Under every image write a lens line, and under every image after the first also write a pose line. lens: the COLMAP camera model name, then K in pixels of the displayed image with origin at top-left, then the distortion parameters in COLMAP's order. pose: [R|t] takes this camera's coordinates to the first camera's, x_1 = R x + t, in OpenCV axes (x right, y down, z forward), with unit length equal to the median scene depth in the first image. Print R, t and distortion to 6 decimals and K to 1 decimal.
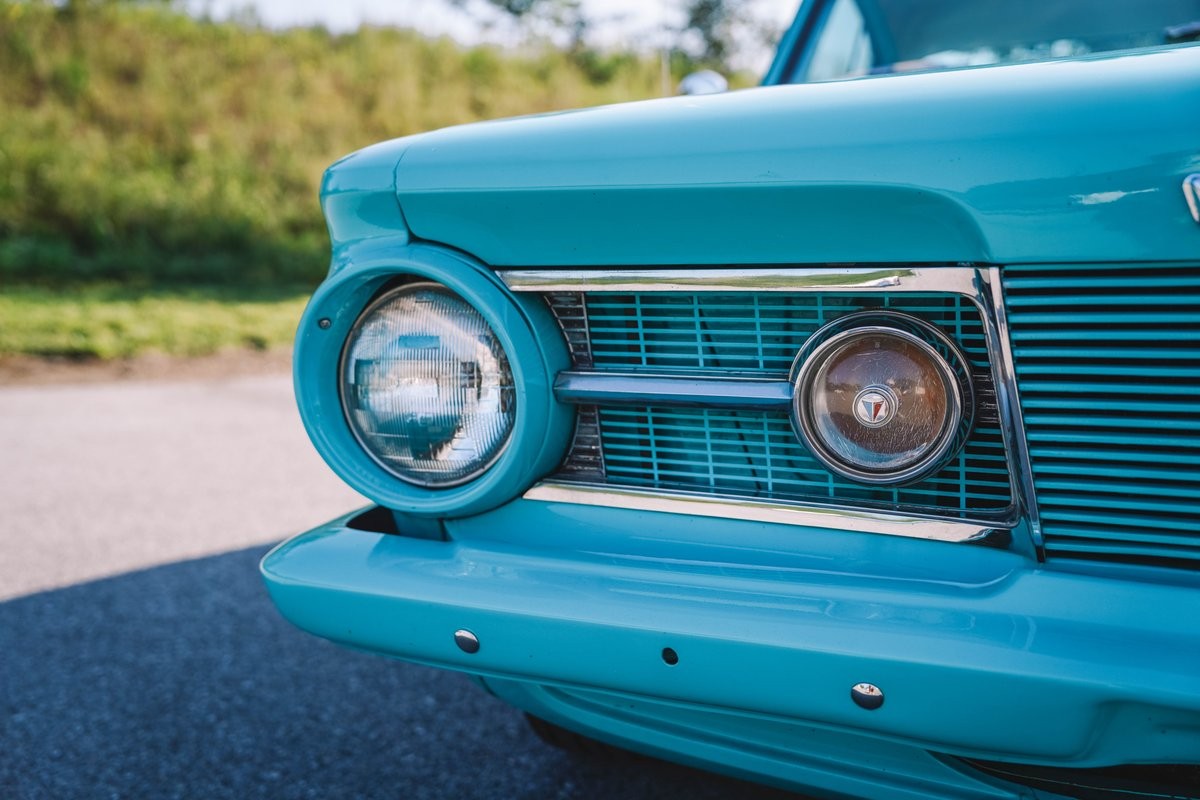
lens RADIAL K [[1193.1, 0, 600.0], [0, 1193.1, 400.0], [0, 0, 1]] dist [0.001925, 0.093629]
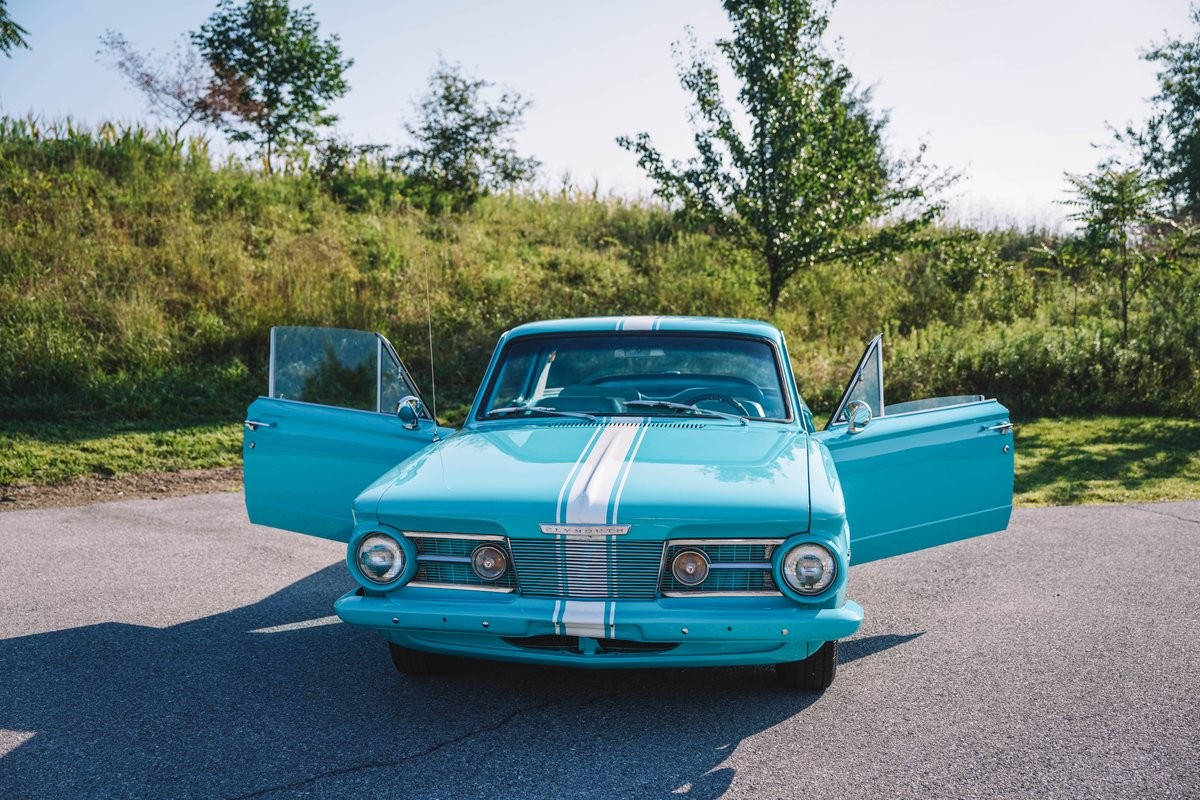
lens RADIAL K [[1239.3, 0, 600.0], [0, 1239.3, 400.0], [0, 0, 1]] dist [0.002387, 0.139701]
pose [[0.978323, 0.000220, 0.207084, -0.299212], [0.012248, 0.998187, -0.058921, -0.295622], [-0.206722, 0.060180, 0.976547, -3.330864]]
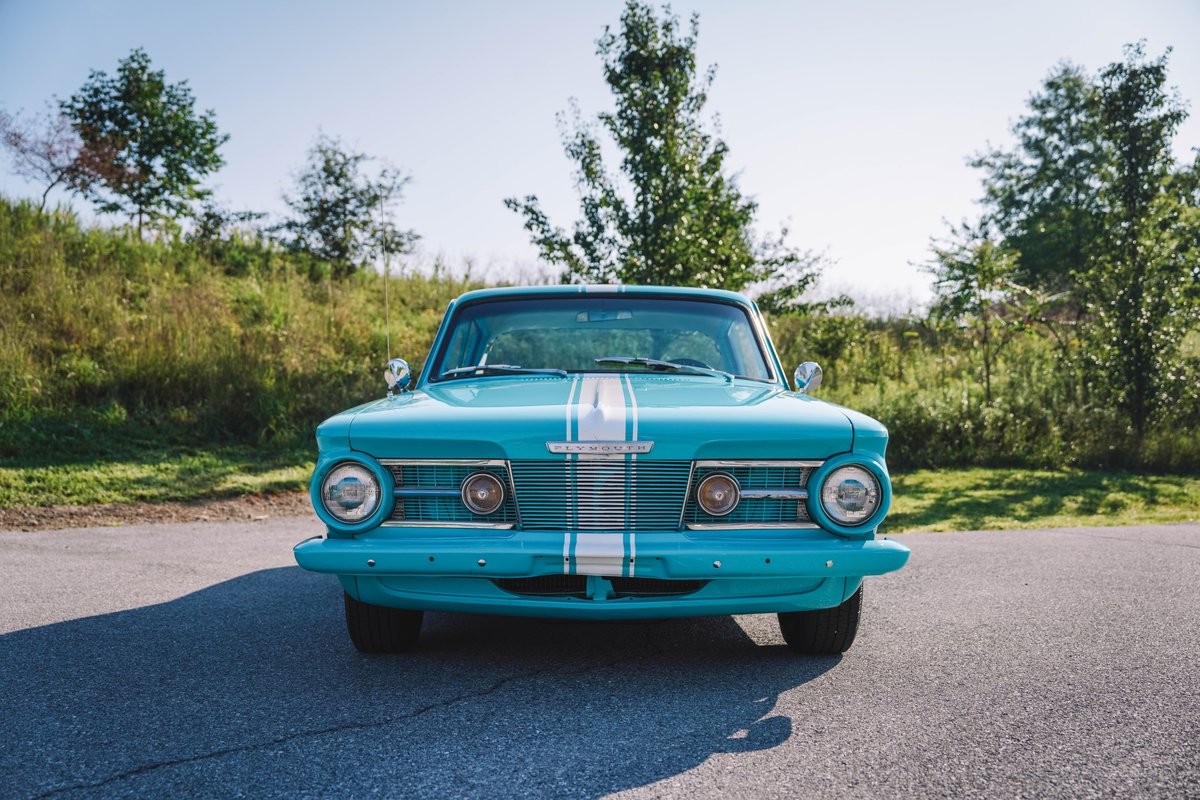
lens RADIAL K [[1193.1, 0, 600.0], [0, 1193.1, 400.0], [0, 0, 1]] dist [0.001925, 0.093629]
pose [[0.946913, 0.020753, 0.320819, -0.589800], [0.024430, 0.990384, -0.136172, 0.212219], [-0.320560, 0.136781, 0.937300, -2.504534]]
